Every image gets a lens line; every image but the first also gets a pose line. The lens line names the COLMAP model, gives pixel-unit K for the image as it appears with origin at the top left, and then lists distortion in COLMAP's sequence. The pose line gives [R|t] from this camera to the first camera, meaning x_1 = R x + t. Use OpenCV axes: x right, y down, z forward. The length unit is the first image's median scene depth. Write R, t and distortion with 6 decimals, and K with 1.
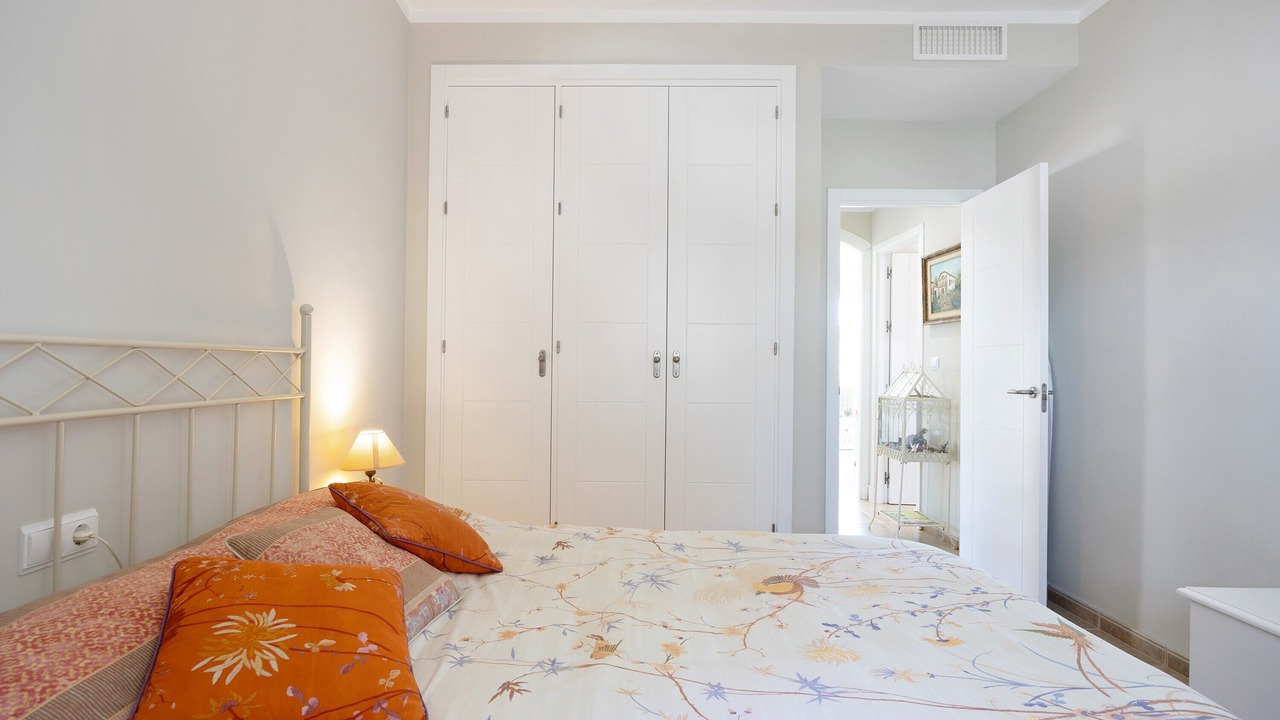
lens RADIAL K [[519.5, 0, 691.0], [0, 519.5, 361.0], [0, 0, 1]] dist [-0.000445, -0.000081]
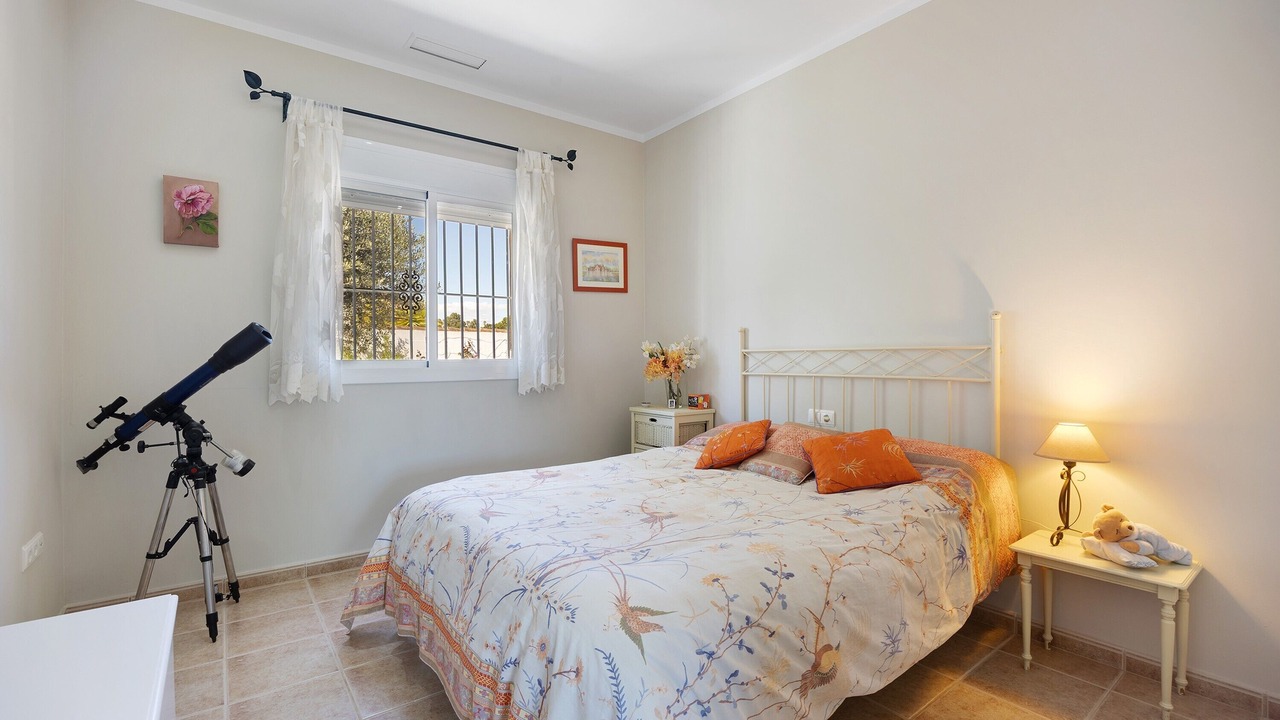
lens RADIAL K [[674.4, 0, 637.6], [0, 674.4, 364.6], [0, 0, 1]] dist [-0.017503, -0.000375]
pose [[-0.817644, -0.000543, -0.575724, 1.528764], [0.002629, 0.999986, -0.004677, 0.052125], [0.575718, -0.005337, -0.817631, 2.947671]]
